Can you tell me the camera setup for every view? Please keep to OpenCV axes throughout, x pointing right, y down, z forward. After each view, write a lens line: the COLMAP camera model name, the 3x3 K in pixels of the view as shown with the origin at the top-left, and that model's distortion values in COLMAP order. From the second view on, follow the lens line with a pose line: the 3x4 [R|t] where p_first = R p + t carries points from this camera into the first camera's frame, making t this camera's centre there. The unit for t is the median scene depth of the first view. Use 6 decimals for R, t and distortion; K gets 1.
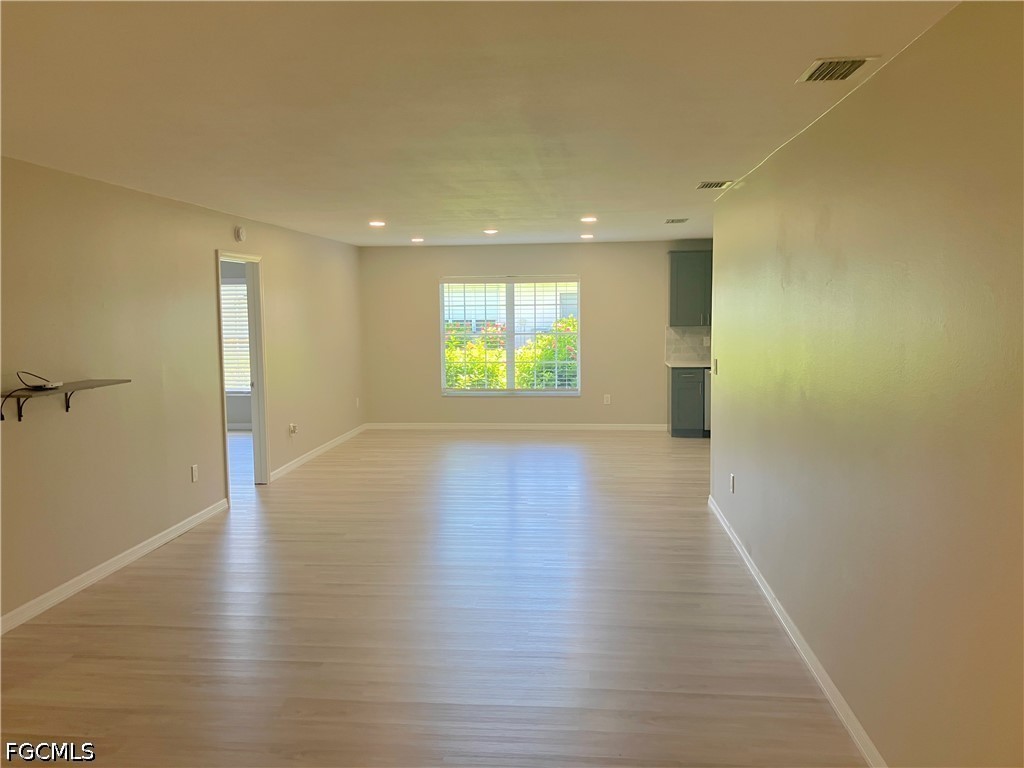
lens RADIAL K [[844.1, 0, 512.0], [0, 844.1, 384.0], [0, 0, 1]] dist [0.003978, 0.003895]
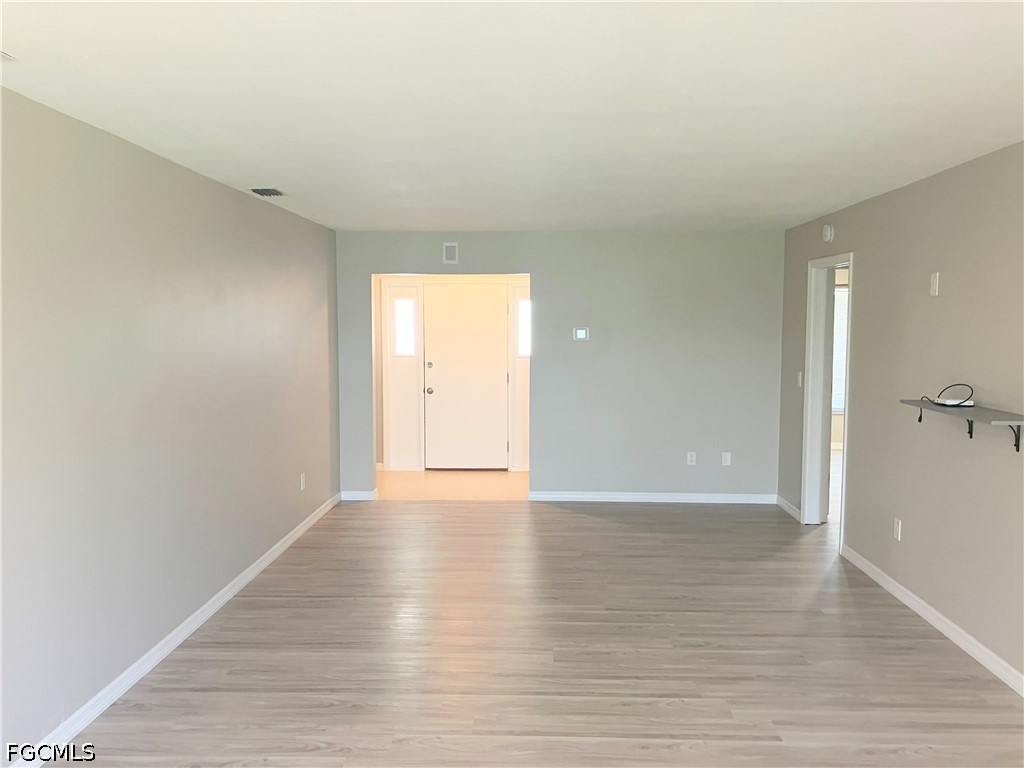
lens RADIAL K [[844.1, 0, 512.0], [0, 844.1, 384.0], [0, 0, 1]] dist [0.003978, 0.003895]
pose [[-0.998697, 0.018803, -0.047450, -0.033750], [0.010581, 0.985745, 0.167915, -0.182947], [0.049931, 0.167194, -0.984659, 1.979882]]
